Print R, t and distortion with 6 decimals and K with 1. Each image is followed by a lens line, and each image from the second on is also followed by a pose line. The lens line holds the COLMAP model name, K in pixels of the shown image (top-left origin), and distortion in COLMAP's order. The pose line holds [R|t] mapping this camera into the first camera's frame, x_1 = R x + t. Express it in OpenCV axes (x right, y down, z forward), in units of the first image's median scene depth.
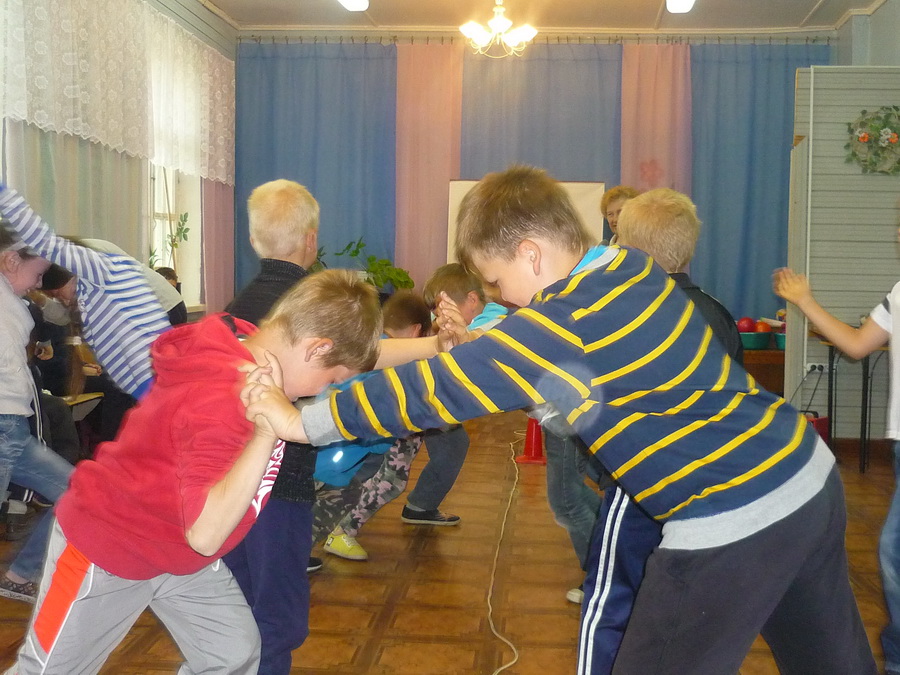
lens RADIAL K [[1133.7, 0, 450.0], [0, 1133.7, 337.5], [0, 0, 1]] dist [-0.070222, 0.025514]
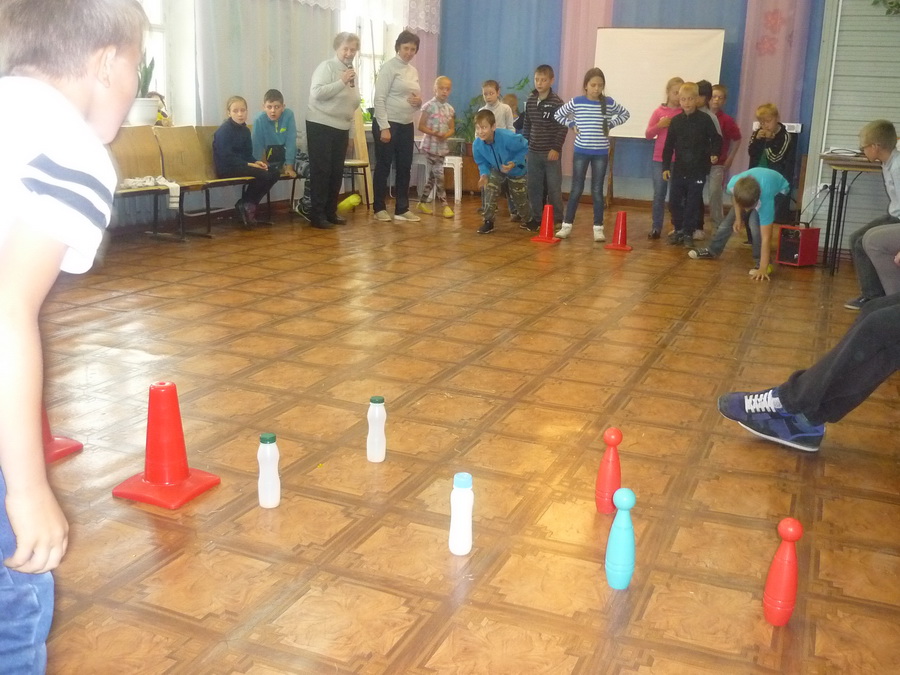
lens RADIAL K [[872.5, 0, 453.4], [0, 872.5, 336.2], [0, 0, 1]] dist [-0.043758, -0.000190]
pose [[0.950129, 0.096371, -0.296593, 0.240949], [-0.037301, 0.979346, 0.198720, 0.014339], [0.309618, -0.177746, 0.934100, -0.001155]]
